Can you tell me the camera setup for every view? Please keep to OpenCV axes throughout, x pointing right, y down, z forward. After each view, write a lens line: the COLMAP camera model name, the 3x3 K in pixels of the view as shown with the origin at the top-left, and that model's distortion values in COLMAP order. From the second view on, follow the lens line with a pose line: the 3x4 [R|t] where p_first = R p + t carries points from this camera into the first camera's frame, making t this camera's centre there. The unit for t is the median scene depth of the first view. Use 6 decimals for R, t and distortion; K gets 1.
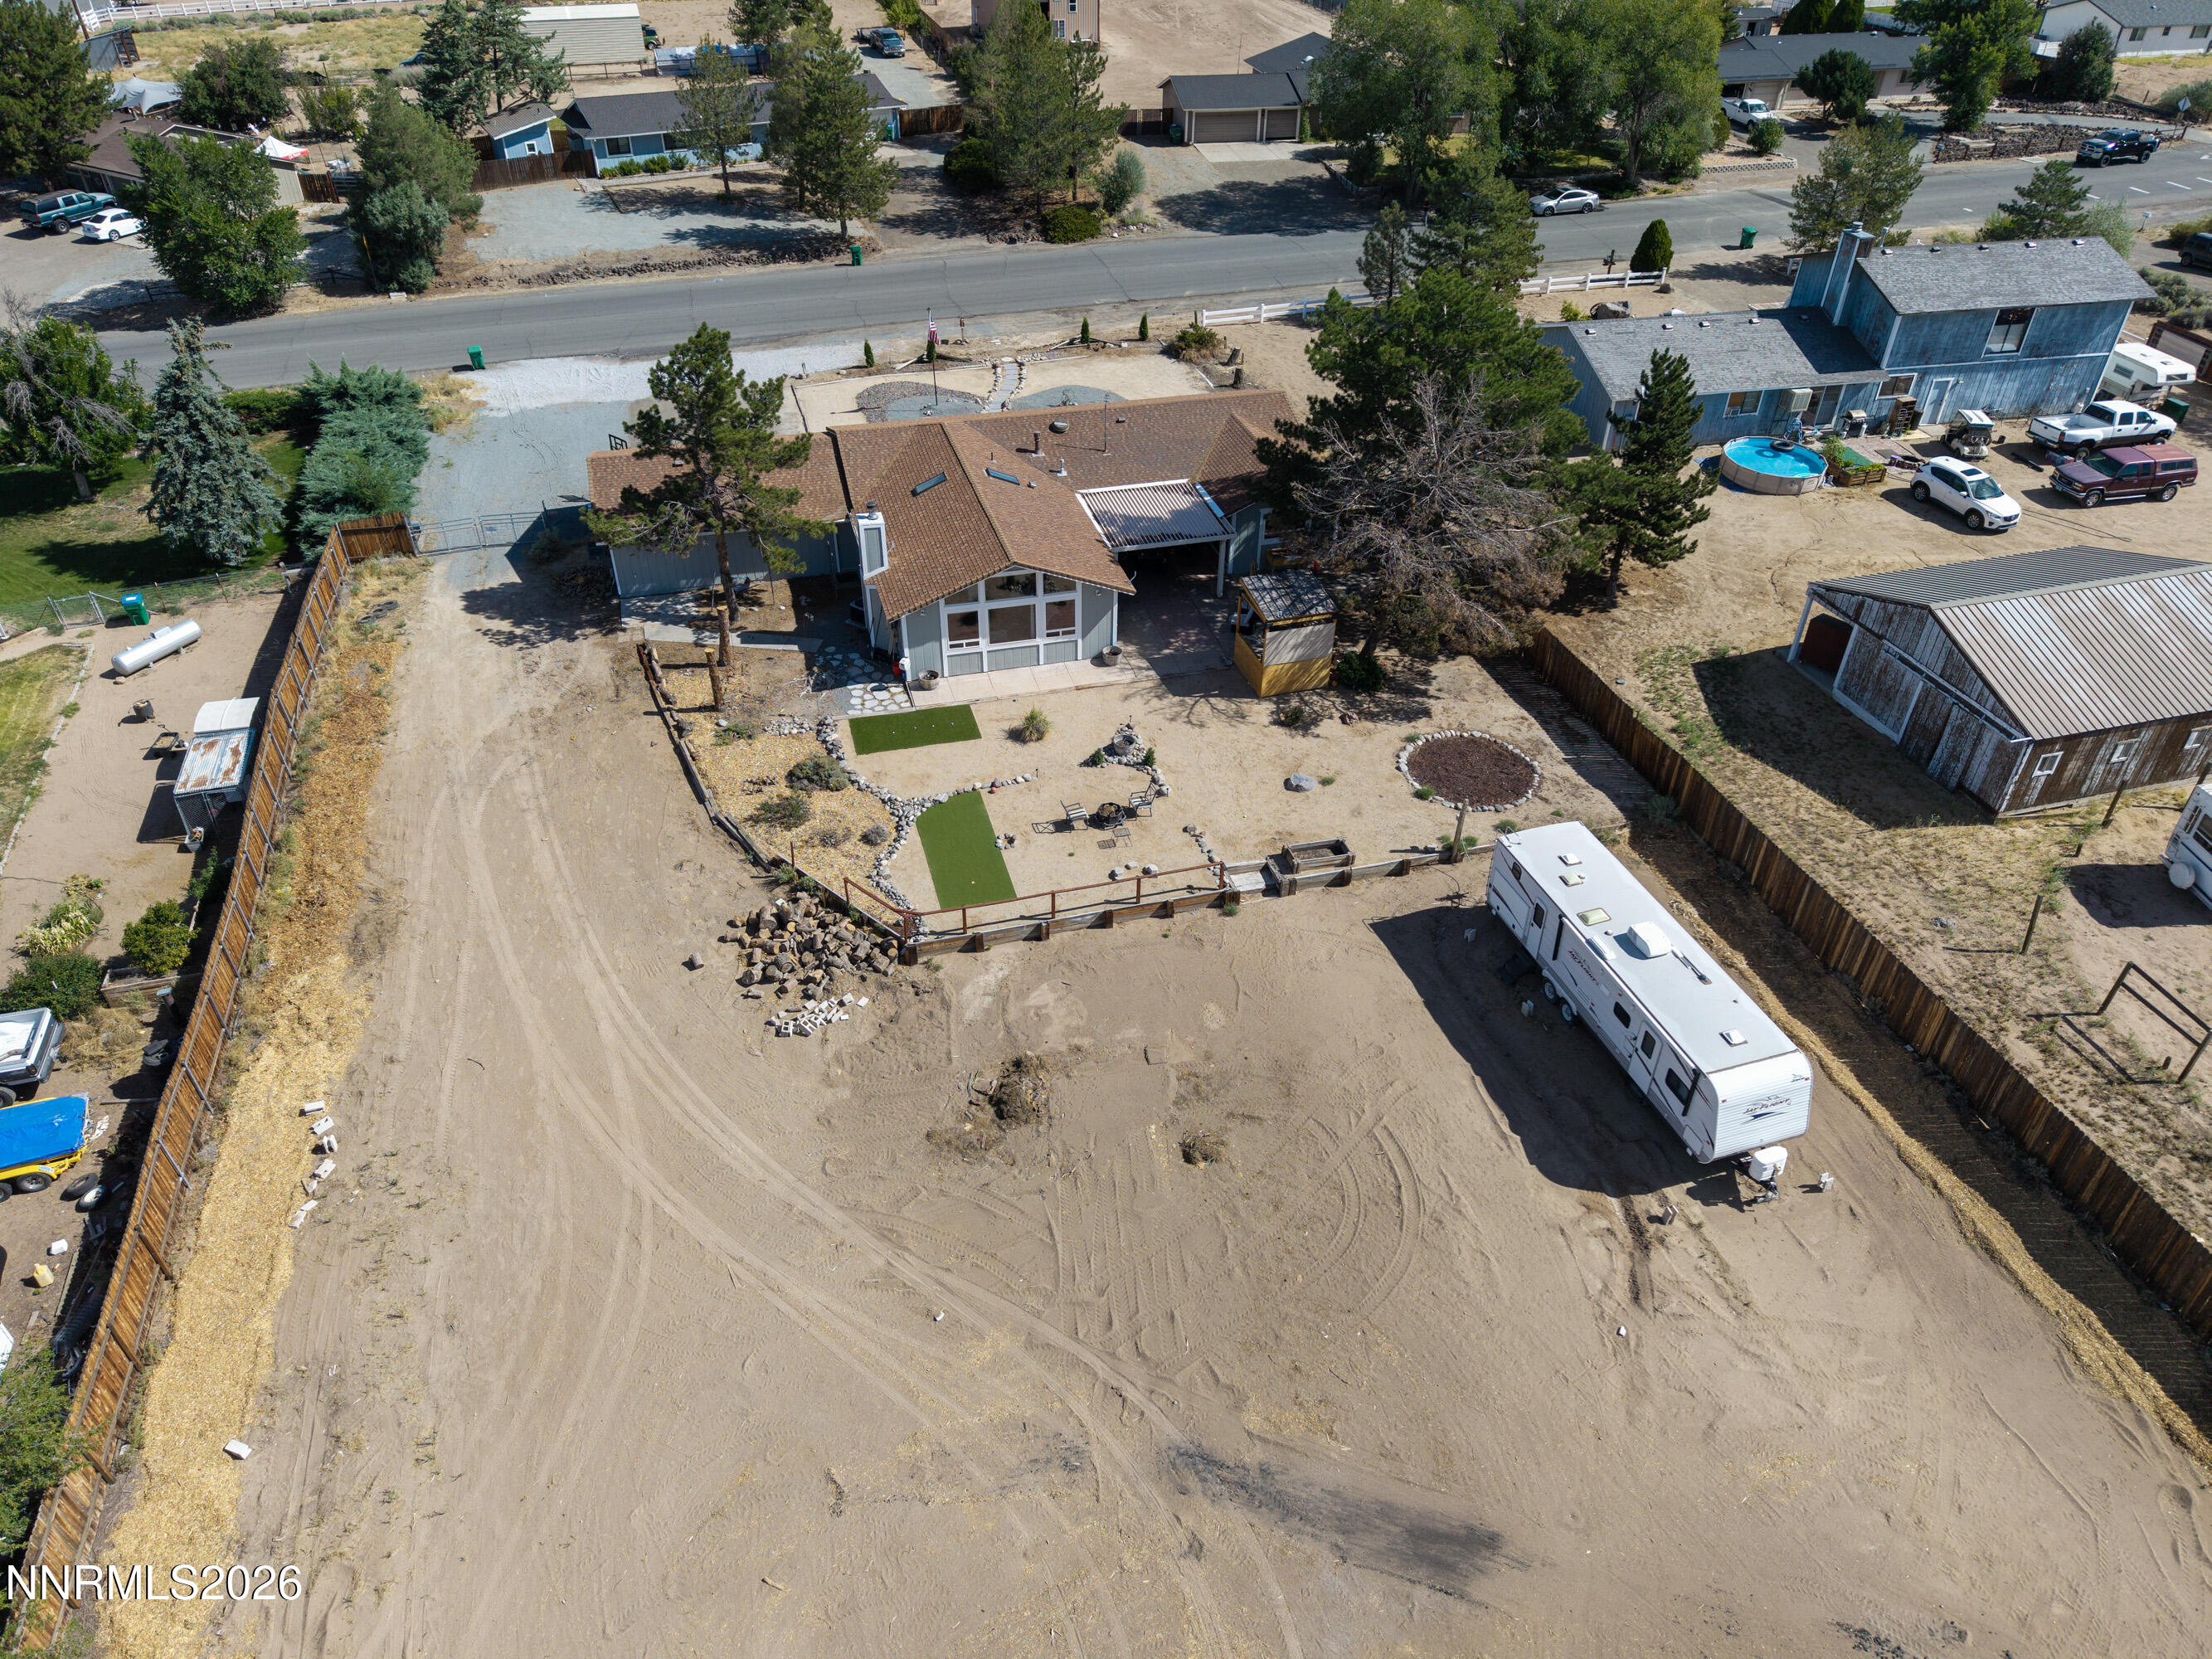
lens RADIAL K [[1479.0, 0, 1109.5], [0, 1479.0, 827.1], [0, 0, 1]] dist [0.028607, -0.028634]
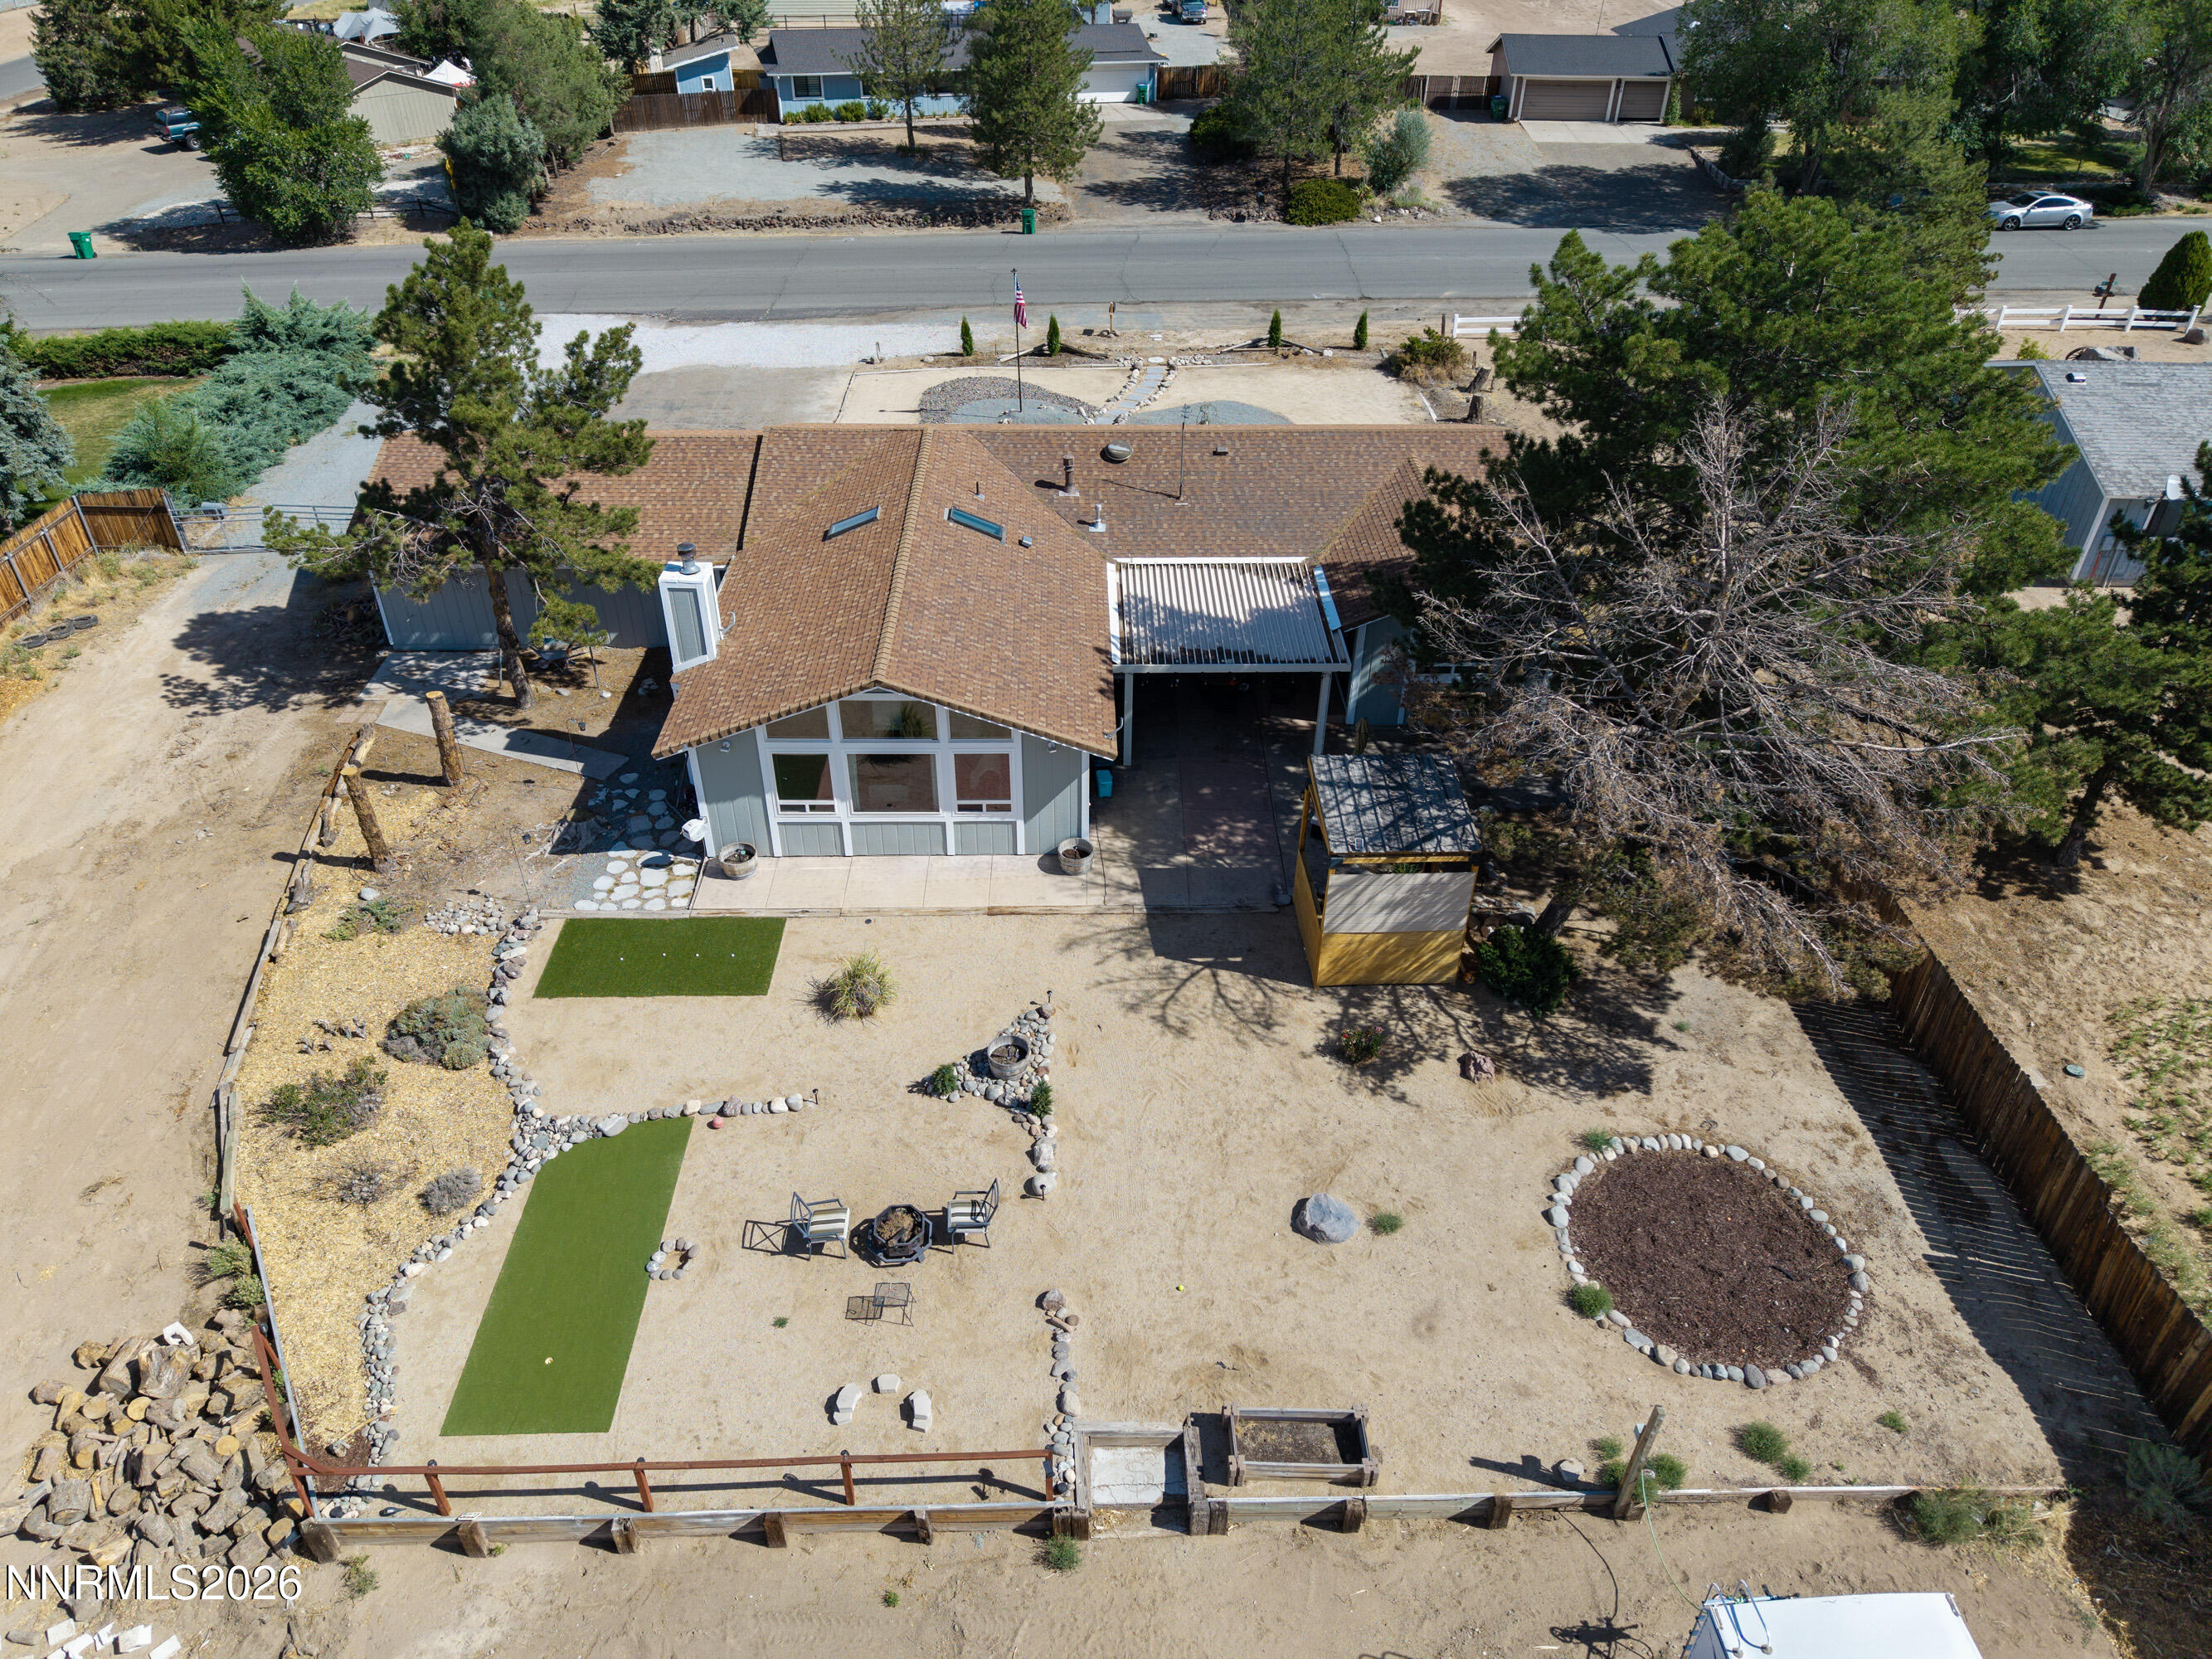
lens RADIAL K [[1479.0, 0, 1109.5], [0, 1479.0, 827.1], [0, 0, 1]] dist [0.028607, -0.028634]
pose [[0.969012, 0.140637, -0.203067, 0.100092], [-0.145266, 0.989360, -0.007998, -0.099544], [0.199782, 0.037249, 0.979132, 0.361326]]
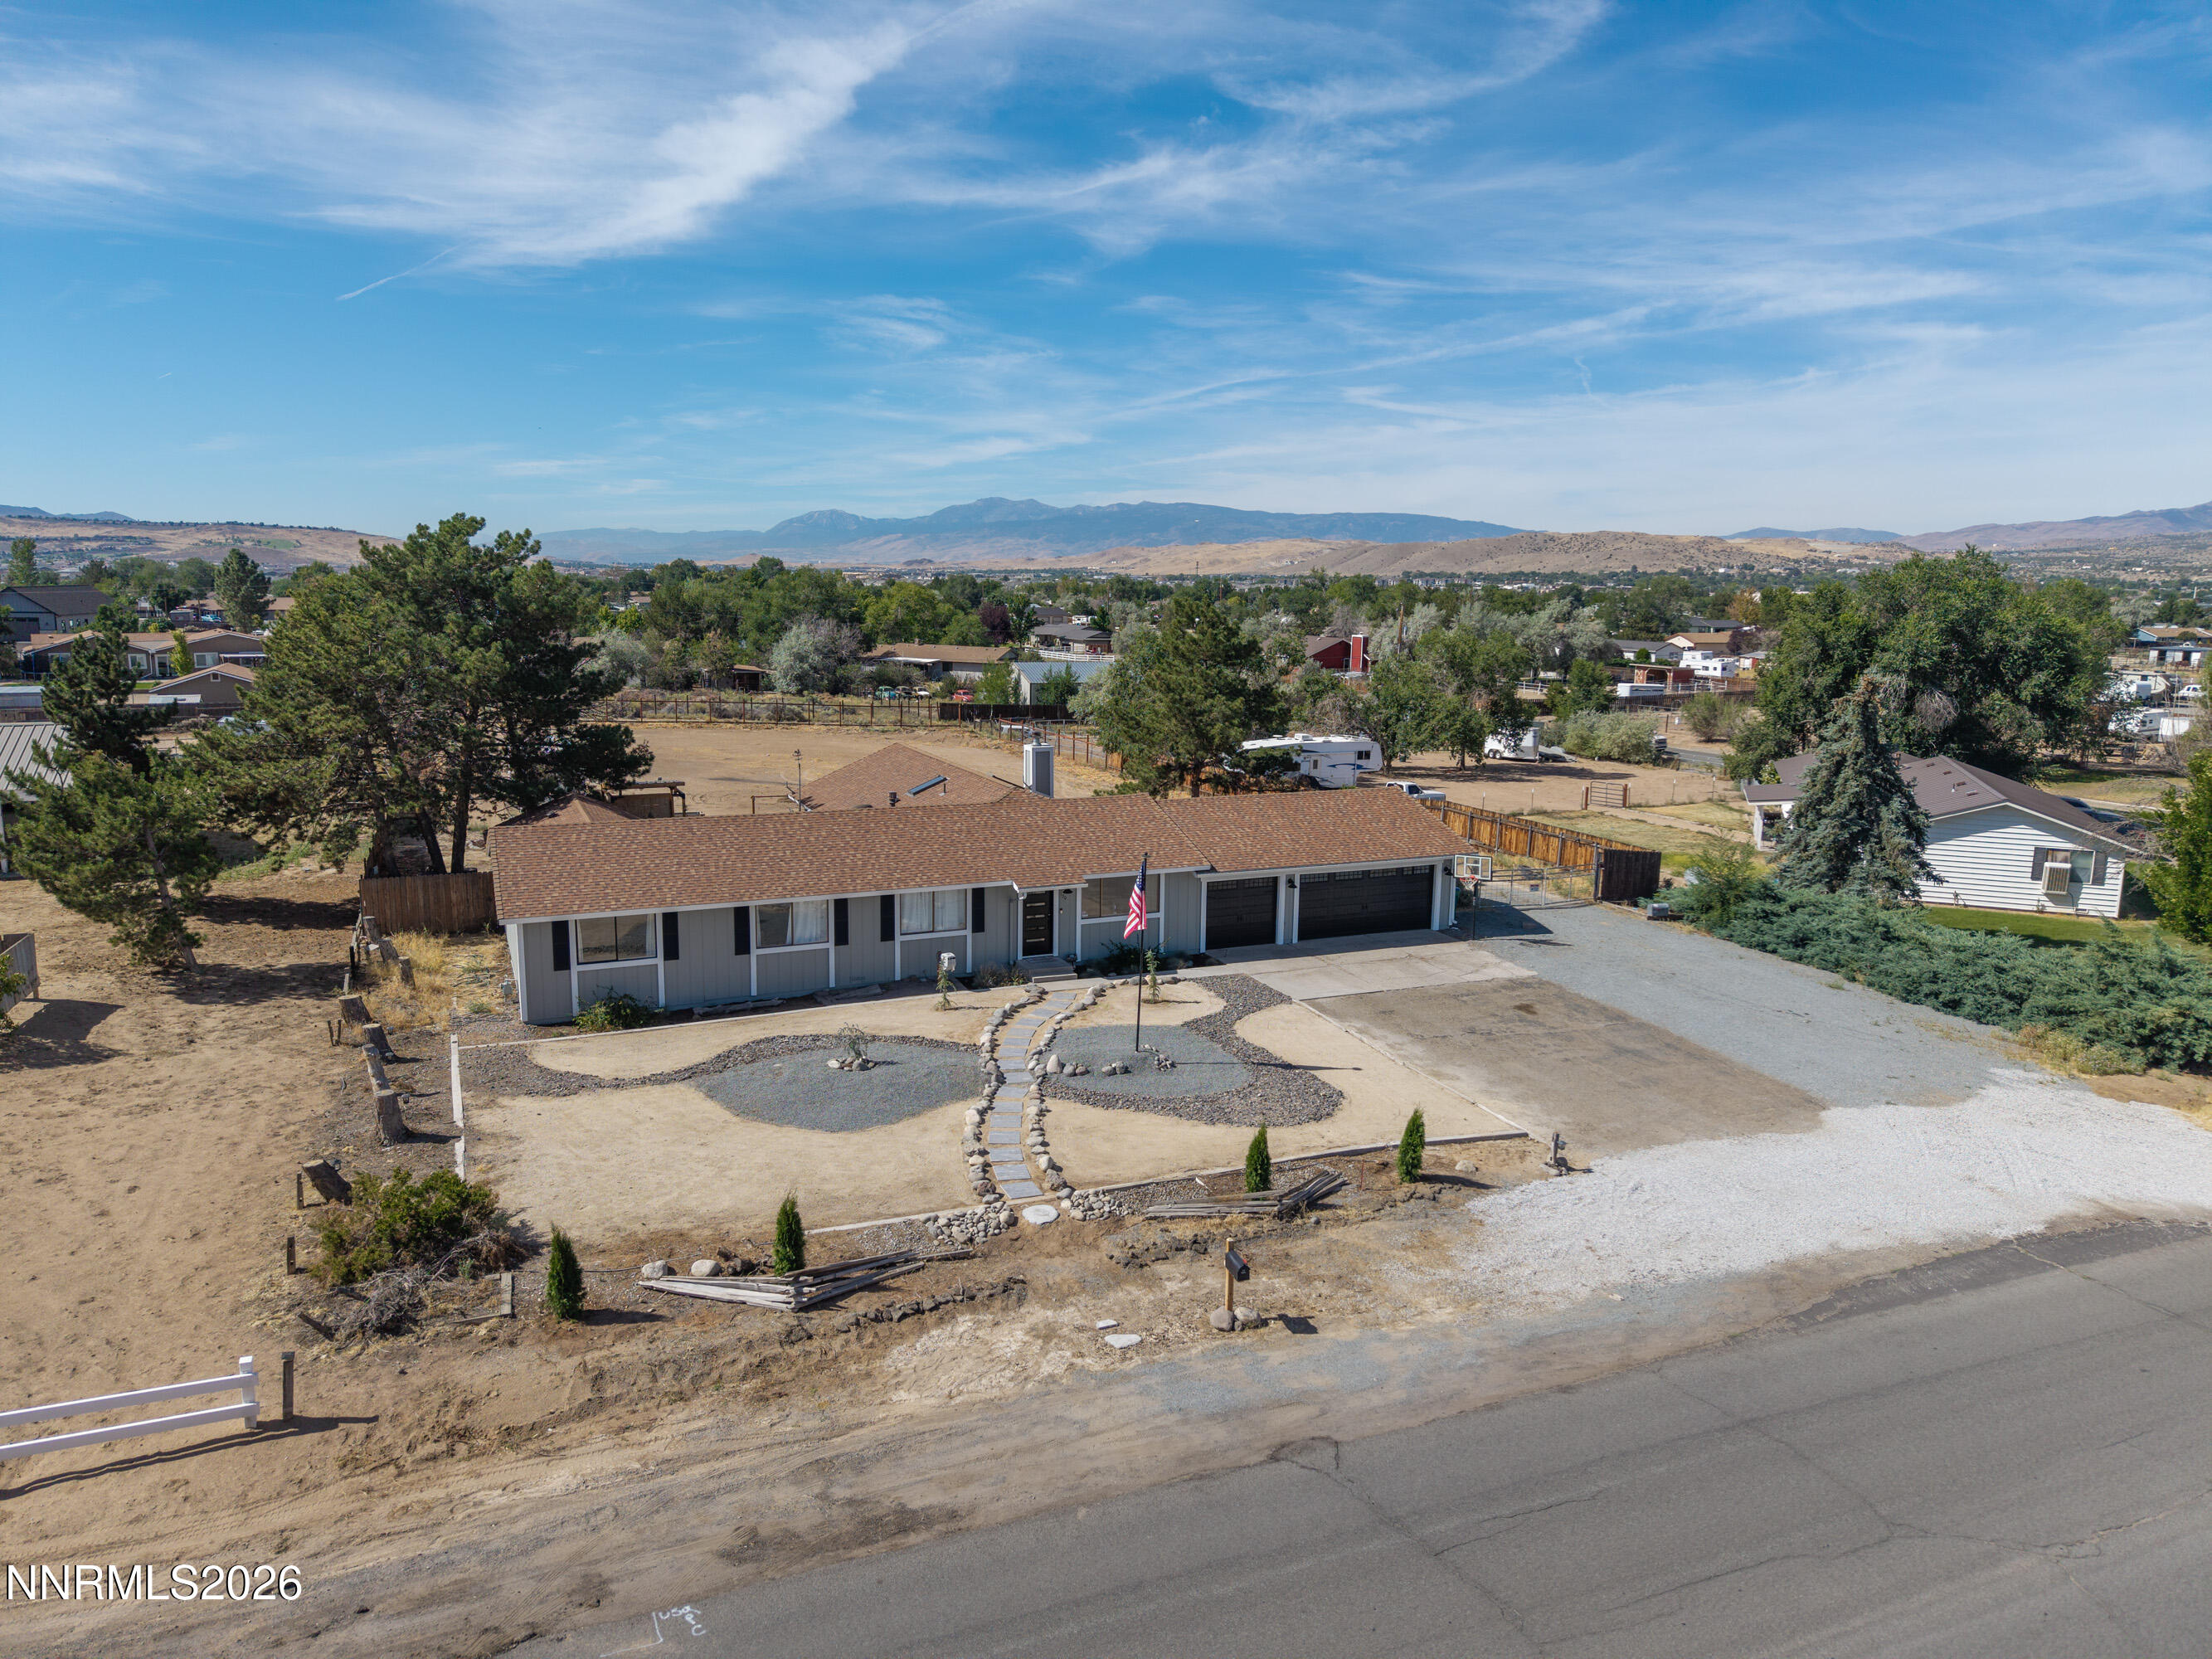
lens RADIAL K [[1489.4, 0, 1112.0], [0, 1489.4, 783.1], [0, 0, 1]] dist [0.022557, -0.020110]
pose [[-0.988431, -0.007295, -0.151494, -0.039459], [-0.111325, 0.713260, 0.692002, -0.722240], [0.103006, 0.700862, -0.705820, 1.373361]]
